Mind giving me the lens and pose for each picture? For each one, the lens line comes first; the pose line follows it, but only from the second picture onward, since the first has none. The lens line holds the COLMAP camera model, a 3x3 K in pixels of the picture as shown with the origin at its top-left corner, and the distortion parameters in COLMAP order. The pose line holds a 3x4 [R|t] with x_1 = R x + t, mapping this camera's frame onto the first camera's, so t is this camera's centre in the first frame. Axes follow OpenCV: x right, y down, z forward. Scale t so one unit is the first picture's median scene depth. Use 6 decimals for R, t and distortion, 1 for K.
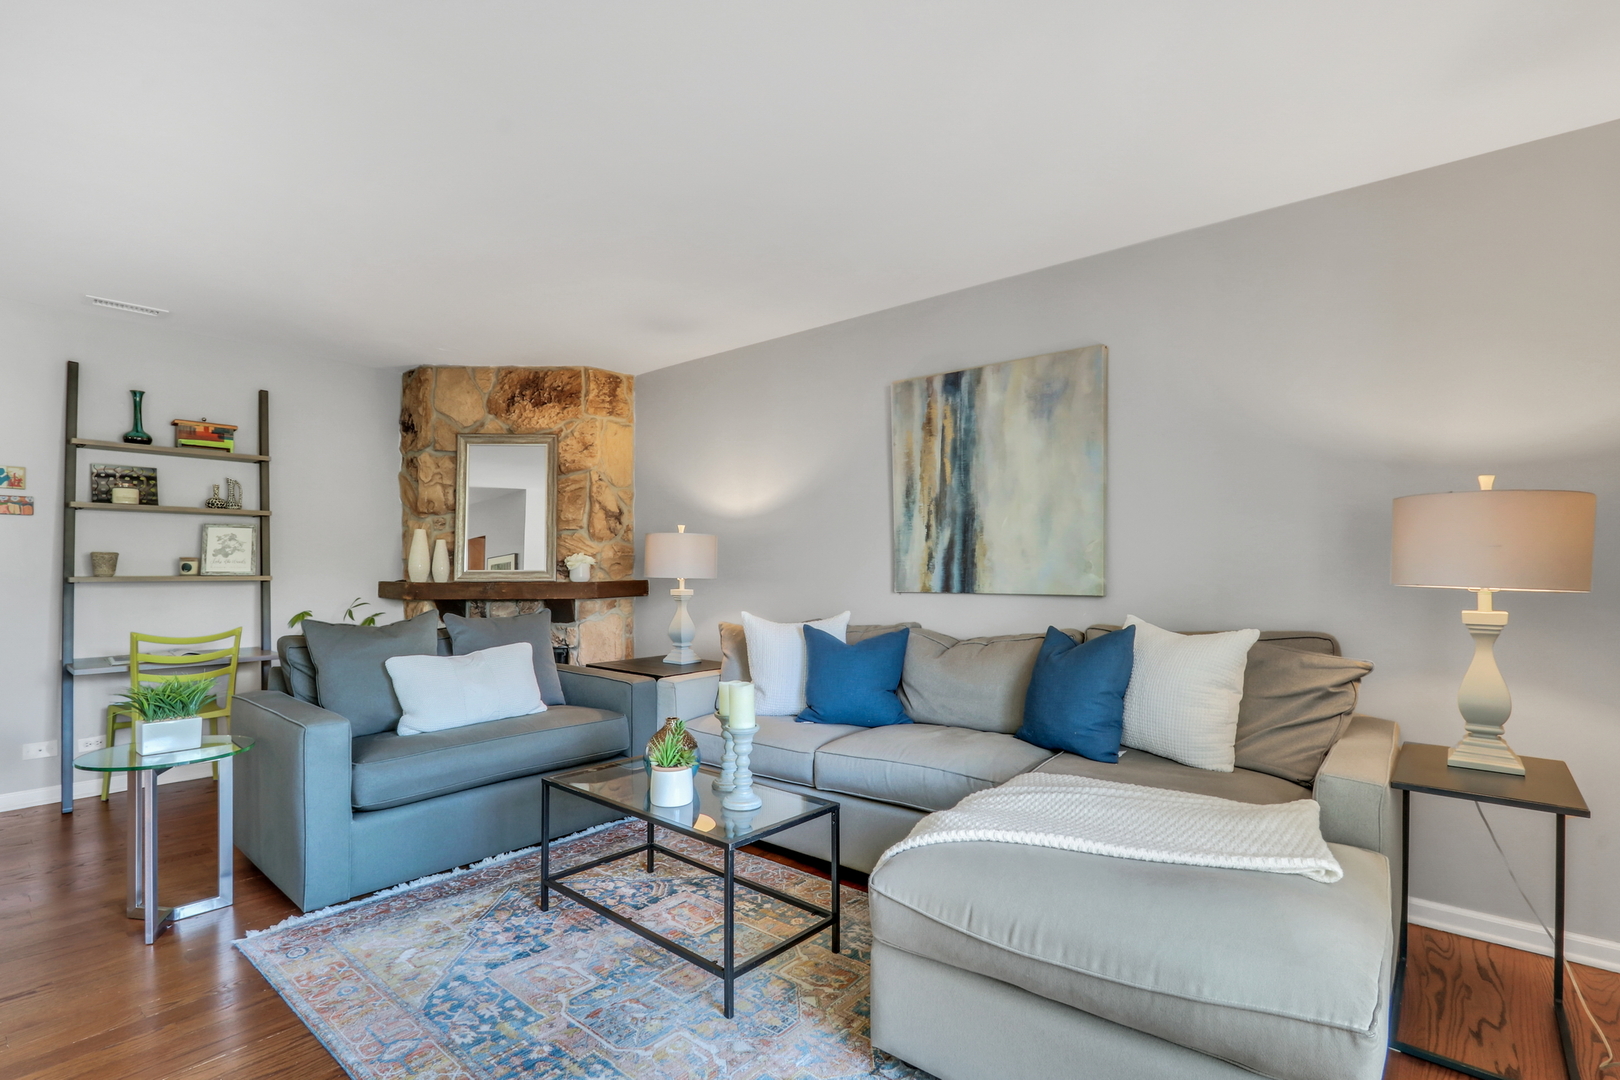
lens RADIAL K [[761.4, 0, 795.6], [0, 761.4, 565.3], [0, 0, 1]] dist [-0.008783, 0.000221]
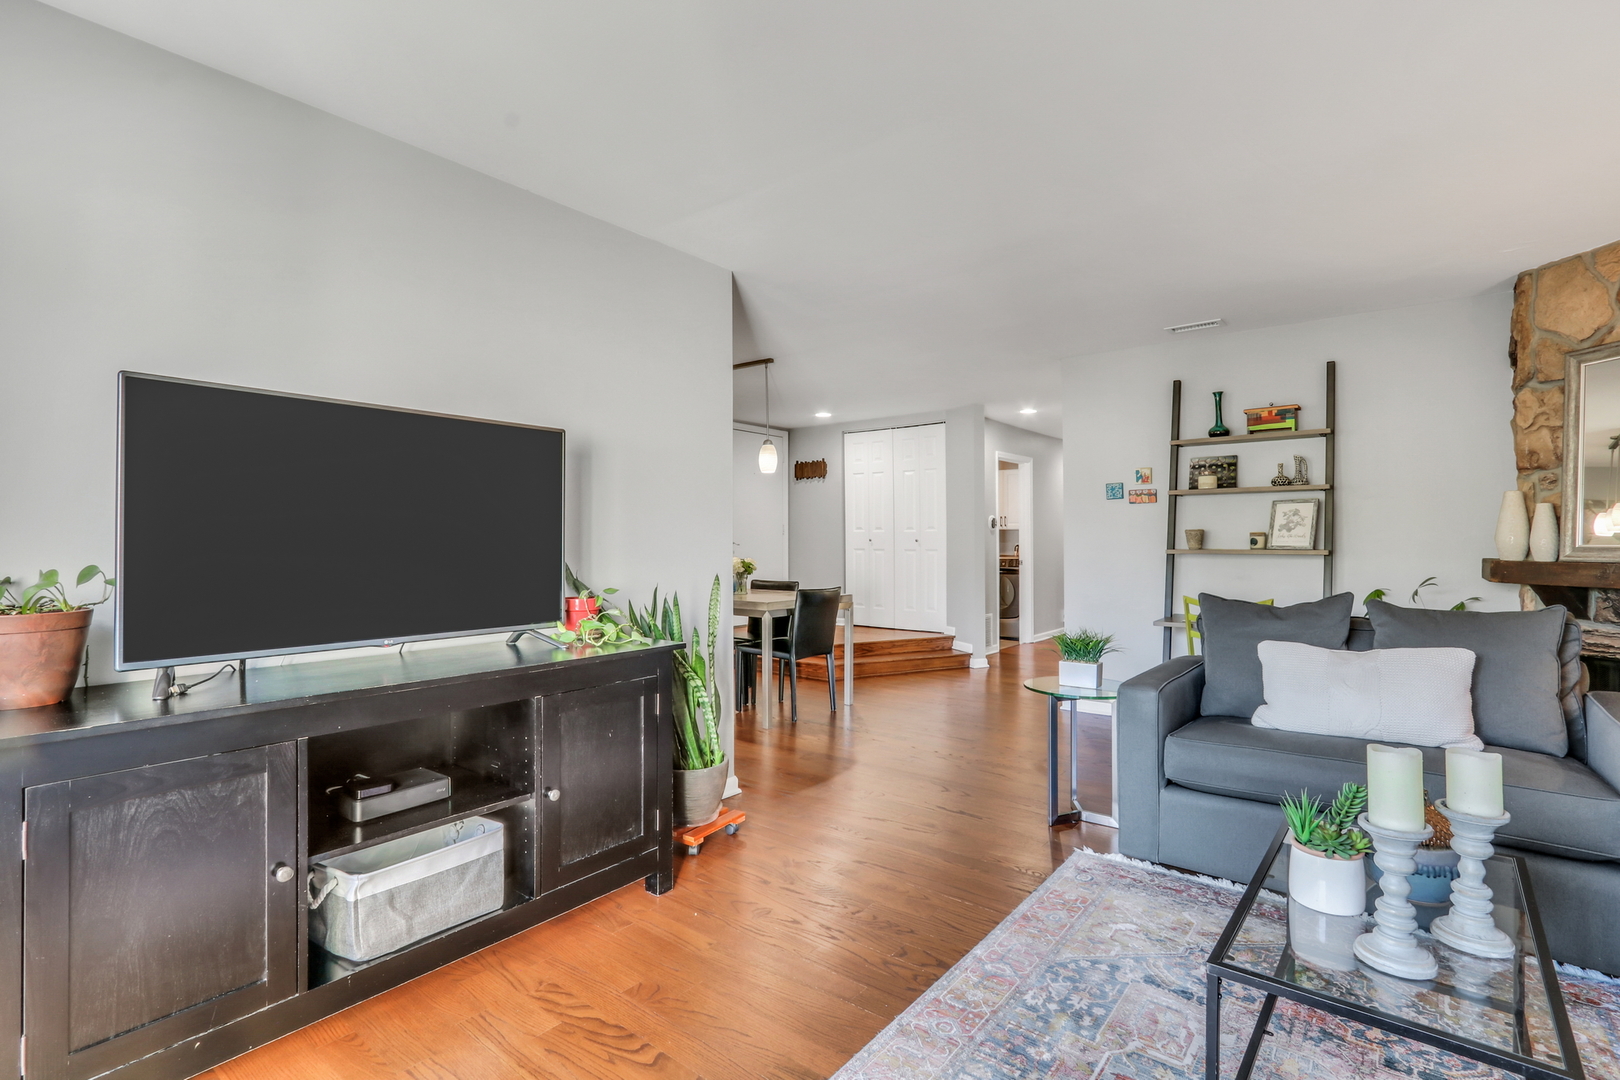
lens RADIAL K [[761.4, 0, 805.1], [0, 761.4, 538.1], [0, 0, 1]] dist [-0.008783, 0.000221]
pose [[0.030989, -0.004162, -0.999511, 0.286981], [0.008581, 0.999956, -0.003898, -0.003897], [0.999483, -0.008456, 0.031023, 0.317202]]
